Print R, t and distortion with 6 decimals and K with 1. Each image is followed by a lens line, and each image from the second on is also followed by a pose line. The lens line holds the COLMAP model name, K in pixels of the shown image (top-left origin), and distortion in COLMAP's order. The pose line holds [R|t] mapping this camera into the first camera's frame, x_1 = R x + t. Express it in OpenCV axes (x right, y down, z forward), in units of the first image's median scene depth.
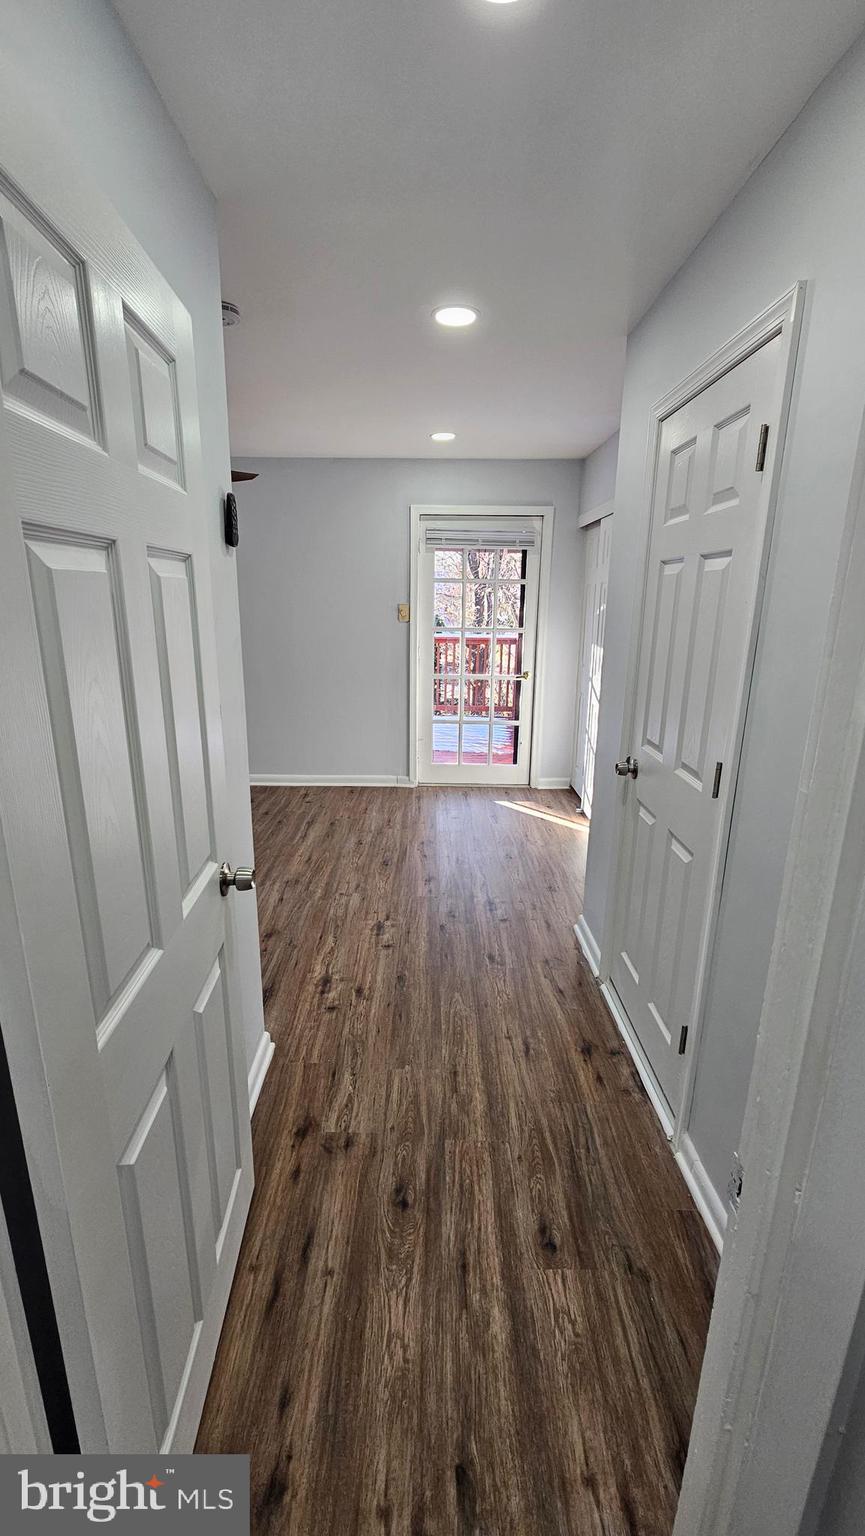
lens RADIAL K [[624.3, 0, 425.7], [0, 624.3, 758.7], [0, 0, 1]] dist [0.001436, 0.000247]
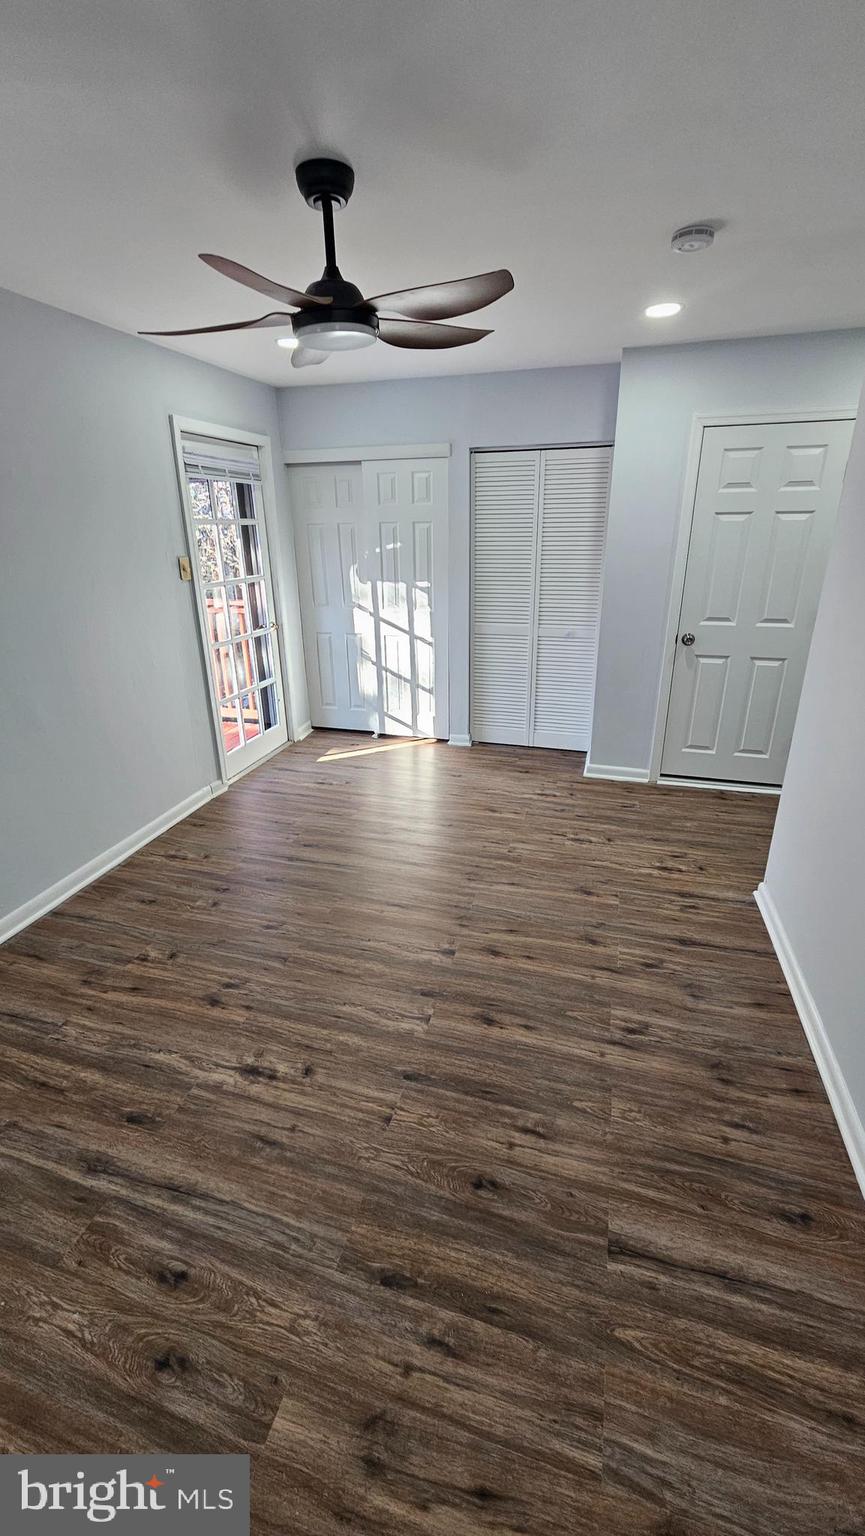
lens RADIAL K [[624.3, 0, 420.8], [0, 624.3, 761.0], [0, 0, 1]] dist [0.001436, 0.000247]
pose [[0.294395, -0.358648, 0.885835, -0.955693], [0.263823, 0.921392, 0.285366, -0.224956], [-0.918547, 0.149693, 0.365872, 0.709564]]
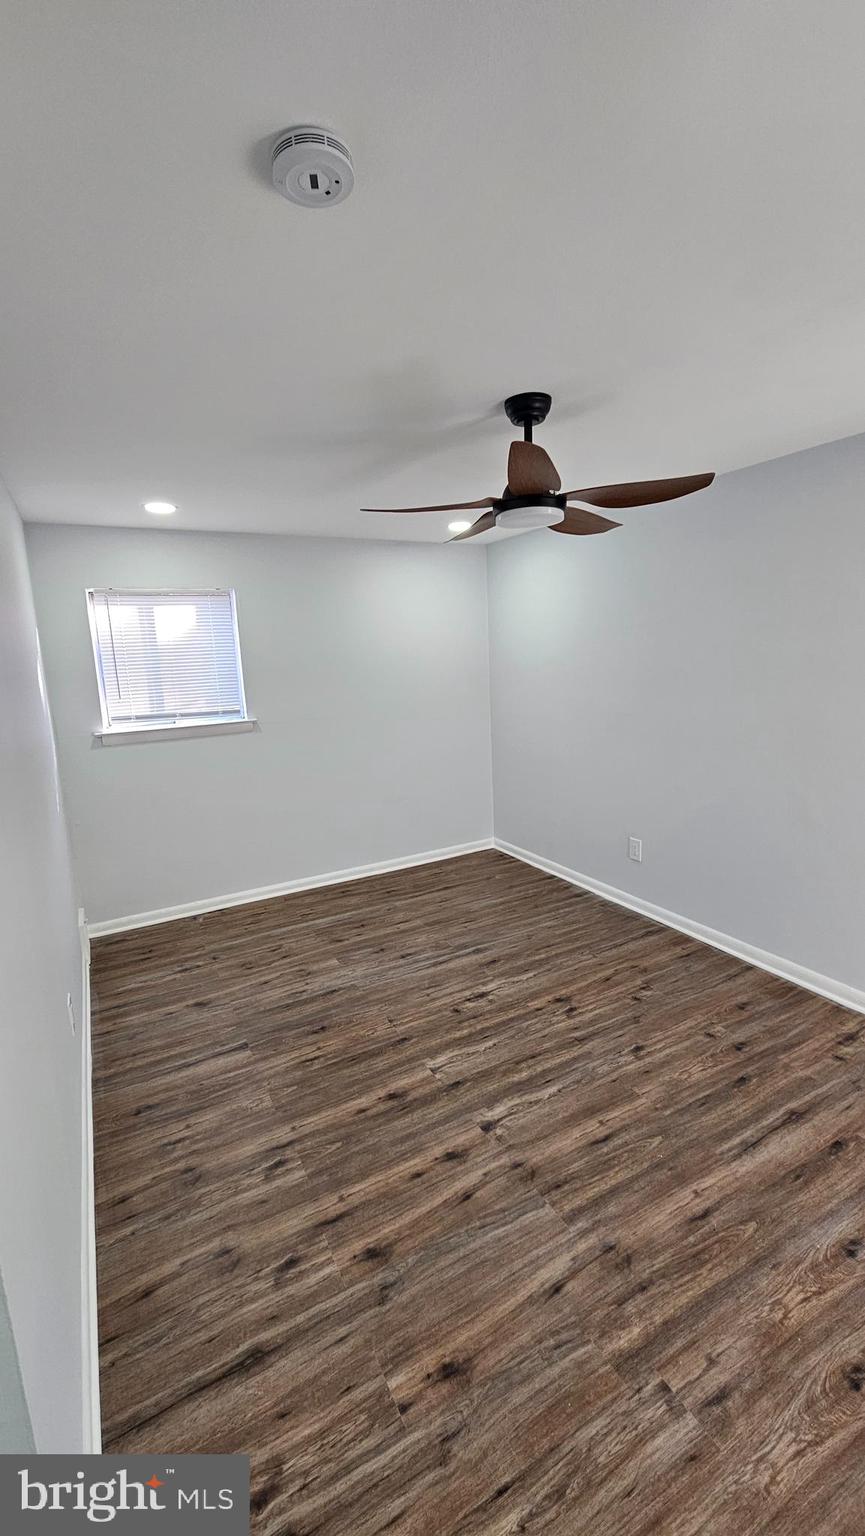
lens RADIAL K [[624.3, 0, 431.7], [0, 624.3, 769.6], [0, 0, 1]] dist [0.001436, 0.000247]
pose [[0.479141, 0.134320, -0.867400, 0.103826], [-0.176267, 0.982814, 0.054825, -0.194813], [0.859857, 0.126625, 0.494582, 0.559520]]
